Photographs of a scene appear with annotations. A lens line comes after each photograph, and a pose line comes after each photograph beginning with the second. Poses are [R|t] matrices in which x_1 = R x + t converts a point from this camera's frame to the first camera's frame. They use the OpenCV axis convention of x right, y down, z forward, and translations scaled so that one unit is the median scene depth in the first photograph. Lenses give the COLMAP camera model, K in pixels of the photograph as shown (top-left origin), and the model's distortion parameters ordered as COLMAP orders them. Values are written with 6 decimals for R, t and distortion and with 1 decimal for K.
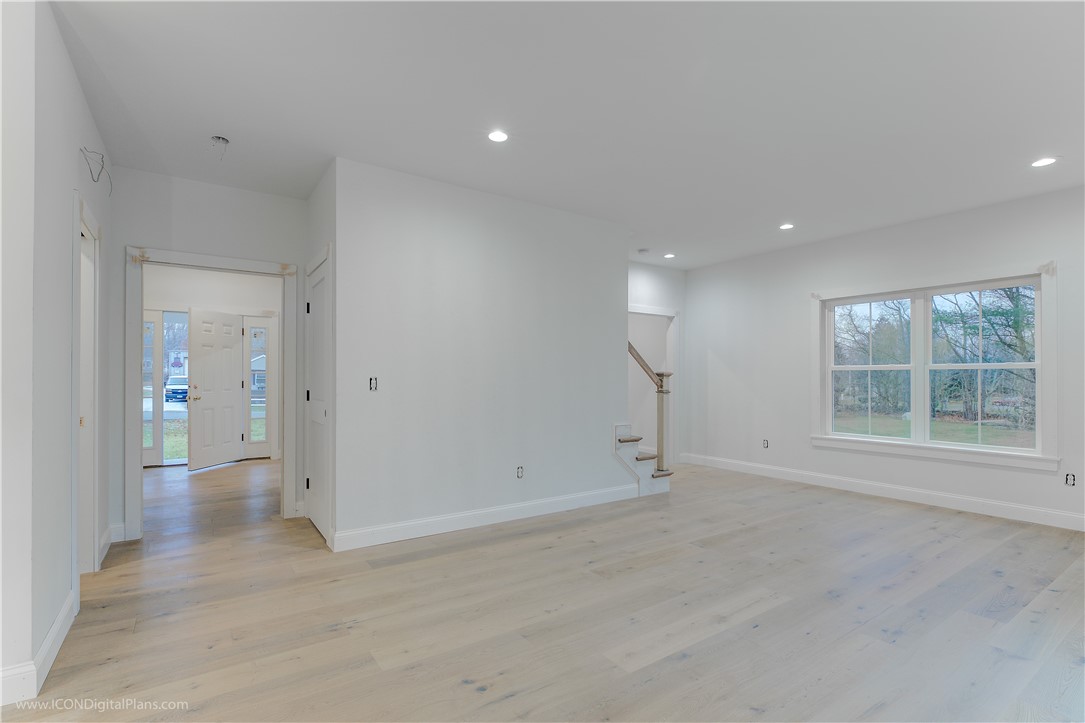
lens RADIAL K [[506.5, 0, 541.2], [0, 506.5, 375.7], [0, 0, 1]] dist [-0.001048, -0.000887]
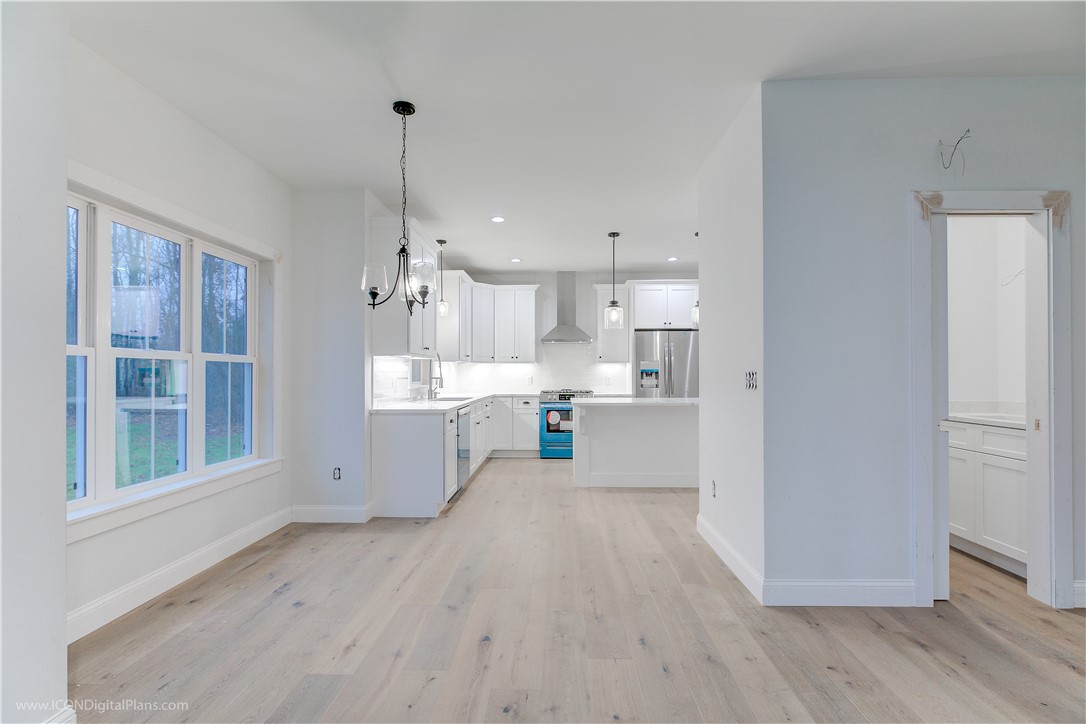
lens RADIAL K [[507.0, 0, 541.7], [0, 507.0, 376.2], [0, 0, 1]] dist [-0.001048, -0.000887]
pose [[-0.600554, 0.000512, -0.799584, 0.279531], [-0.000162, 1.000000, 0.000762, 0.008592], [0.799584, 0.000588, -0.600554, 0.817370]]
